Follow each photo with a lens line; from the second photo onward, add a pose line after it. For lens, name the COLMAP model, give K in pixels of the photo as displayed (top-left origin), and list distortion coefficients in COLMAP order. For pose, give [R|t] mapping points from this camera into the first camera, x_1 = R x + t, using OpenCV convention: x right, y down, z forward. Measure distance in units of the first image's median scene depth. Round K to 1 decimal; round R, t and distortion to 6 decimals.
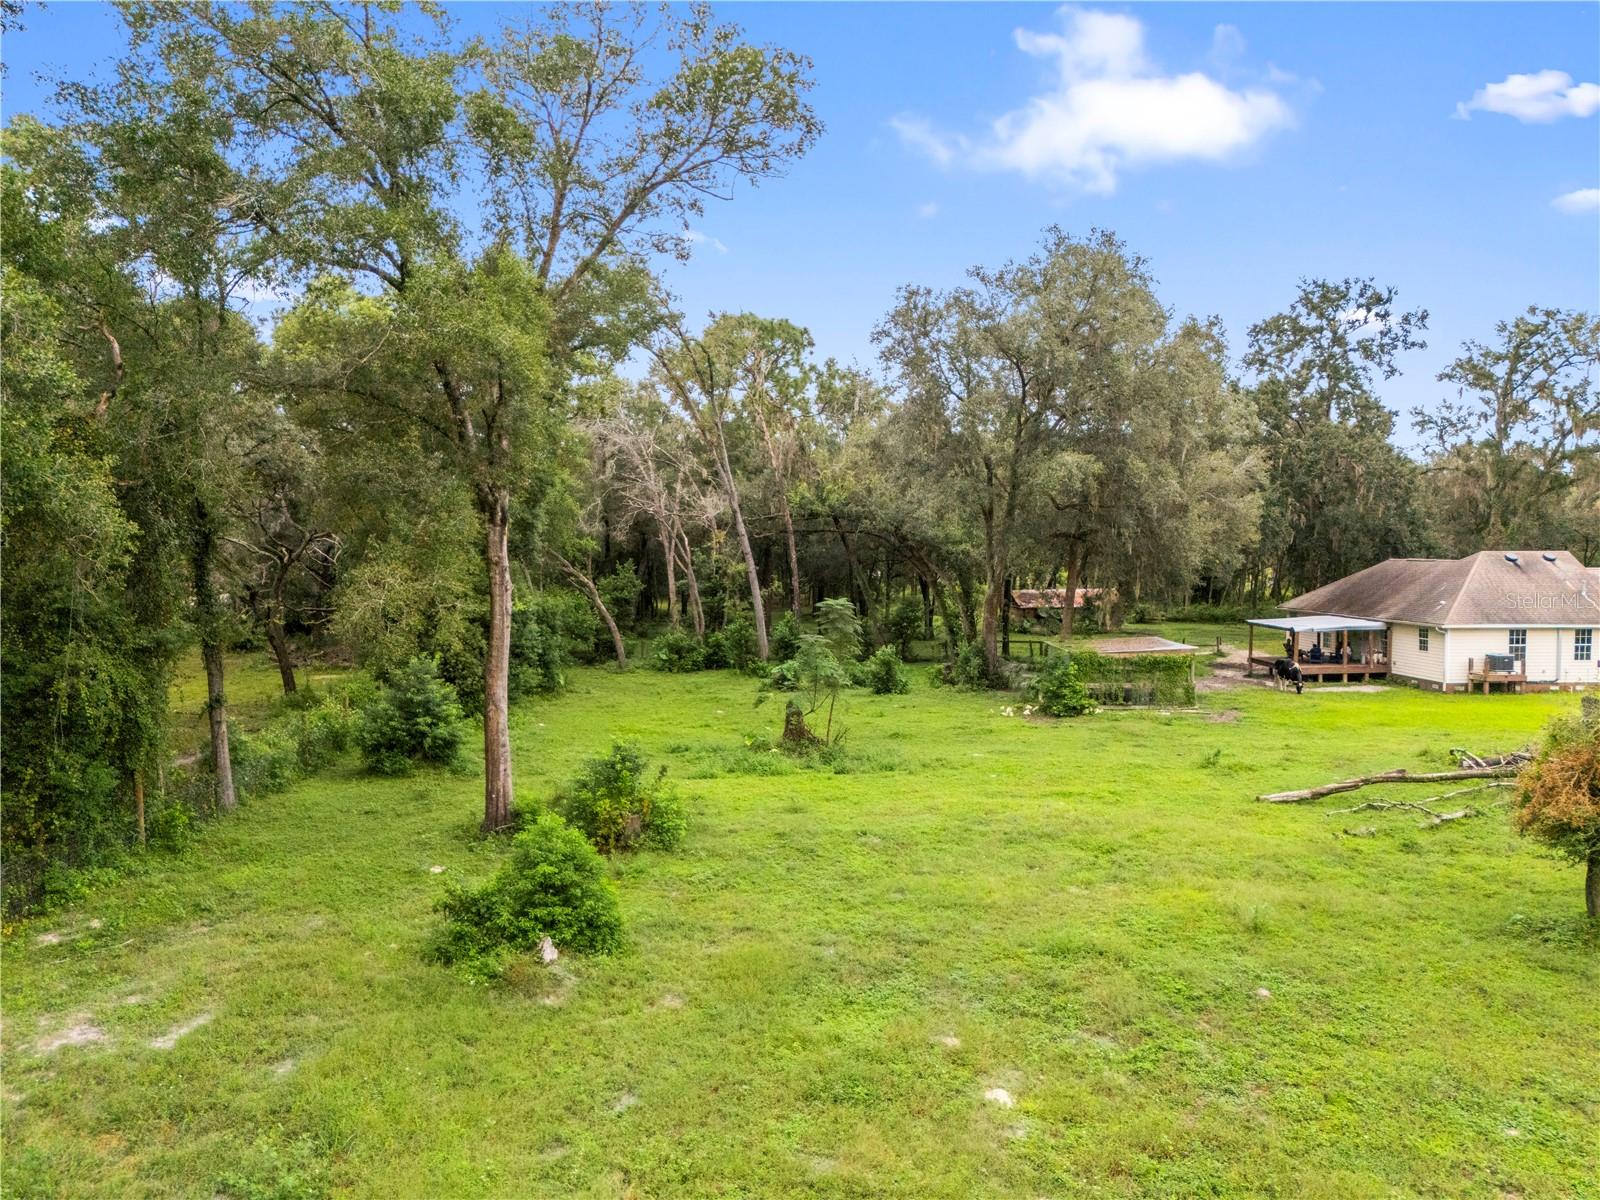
lens RADIAL K [[1180.6, 0, 792.3], [0, 1180.6, 608.3], [0, 0, 1]] dist [0.066188, -0.057690]
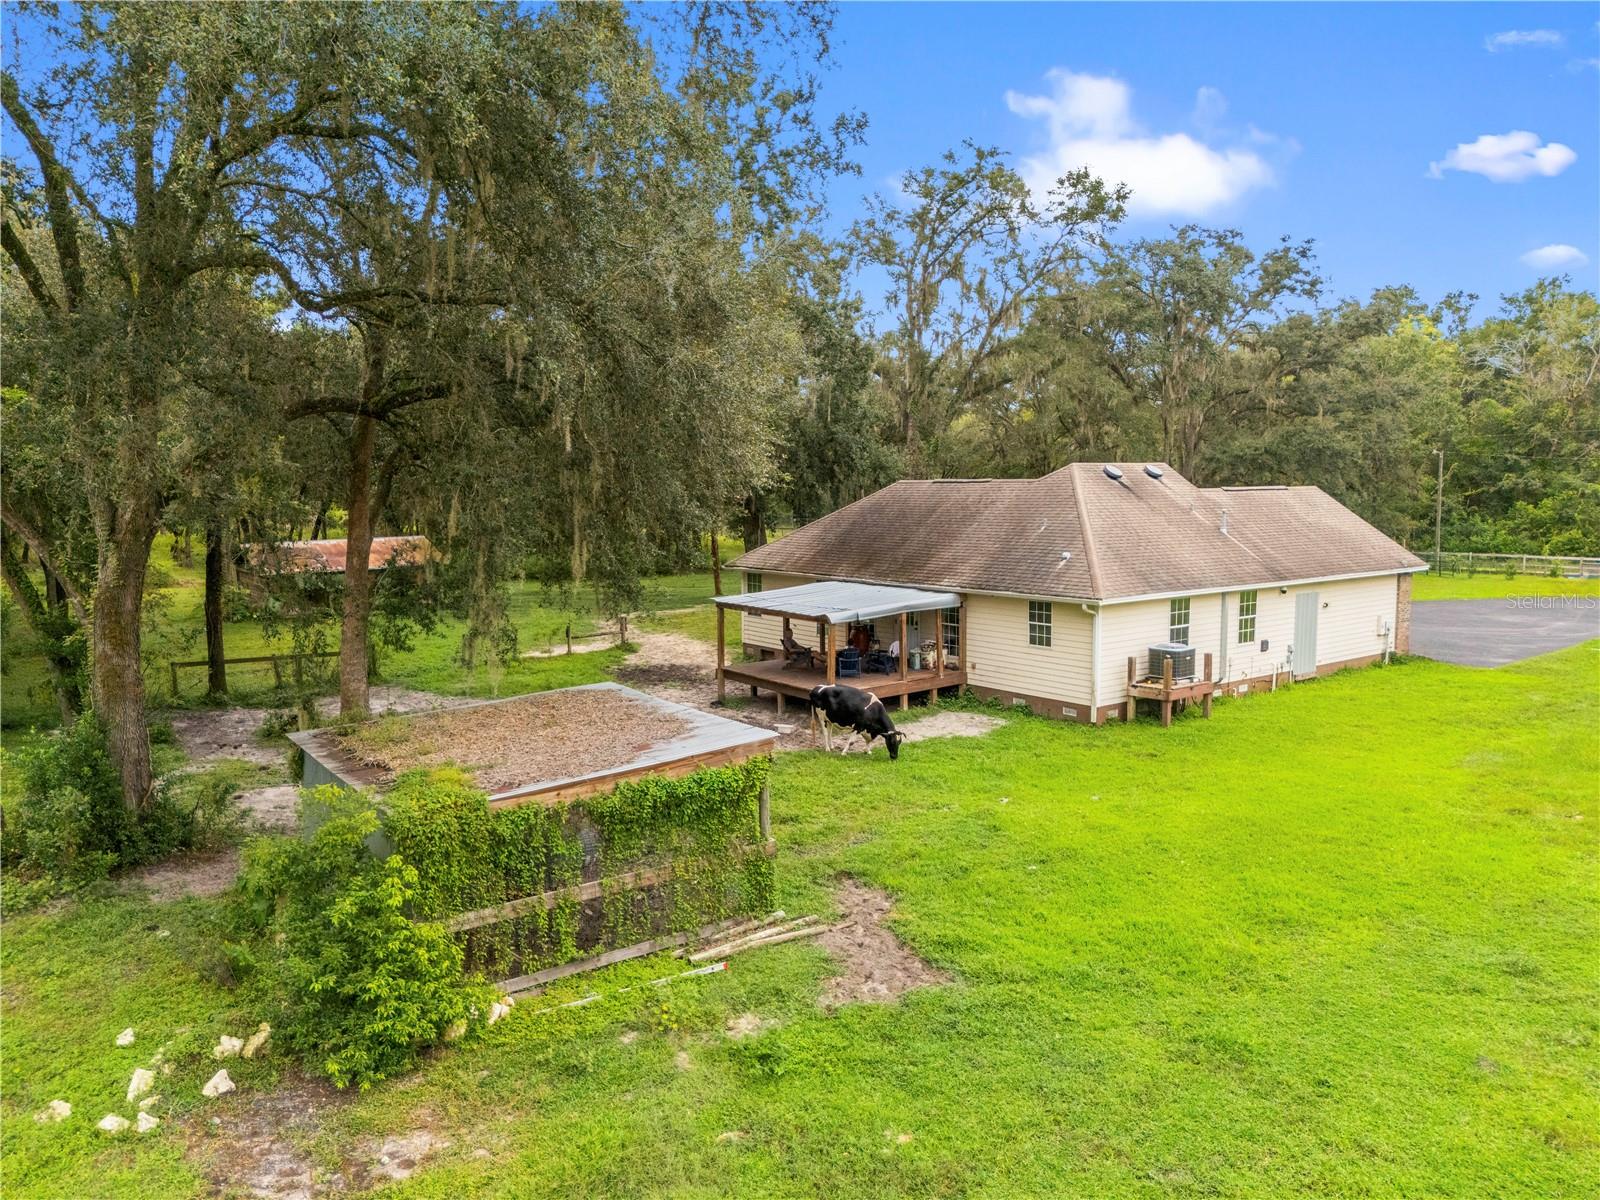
lens RADIAL K [[1180.6, 0, 800.9], [0, 1180.6, 609.0], [0, 0, 1]] dist [0.066188, -0.057690]
pose [[0.827351, -0.066121, 0.557780, 0.164153], [0.035442, 0.997214, 0.065642, -0.023194], [-0.560567, -0.034541, 0.827389, 0.721058]]
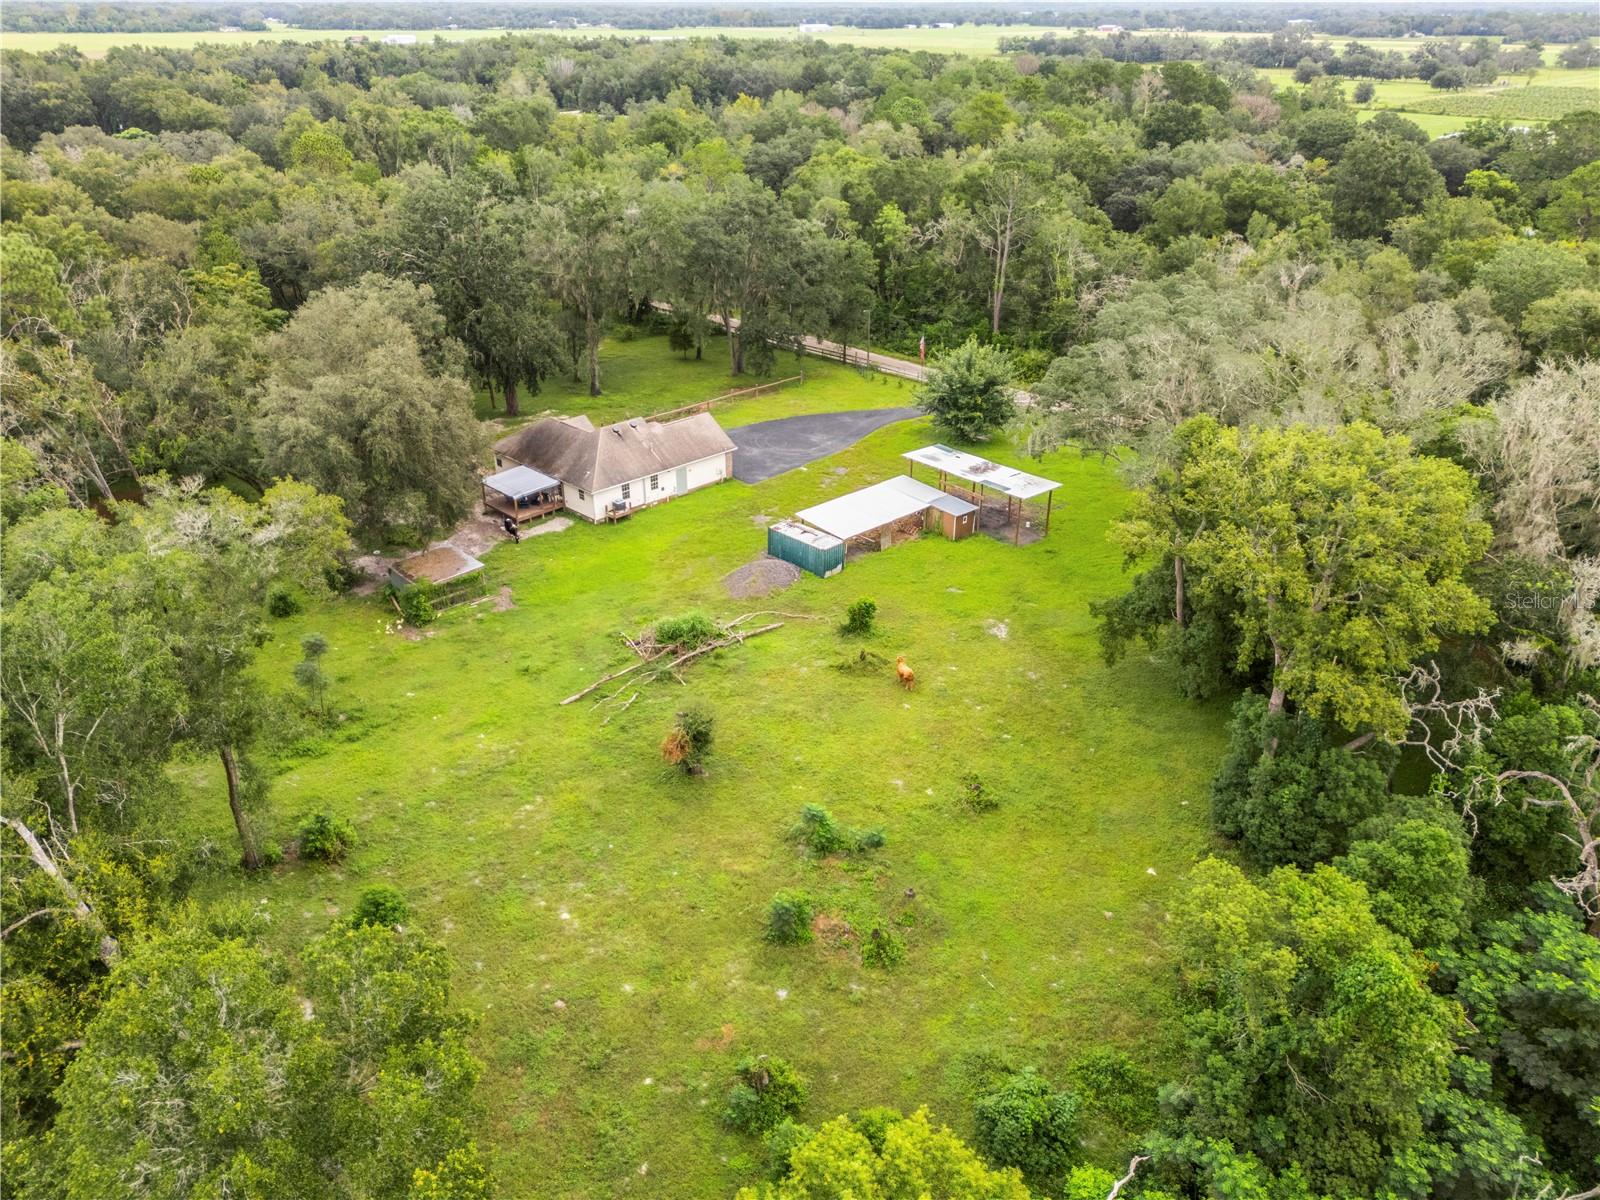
lens RADIAL K [[1180.6, 0, 809.3], [0, 1180.6, 599.6], [0, 0, 1]] dist [0.066188, -0.057690]
pose [[0.745951, -0.291916, 0.598617, -0.379772], [0.029128, 0.912263, 0.408569, -0.634492], [-0.665364, -0.287335, 0.689006, -0.576263]]
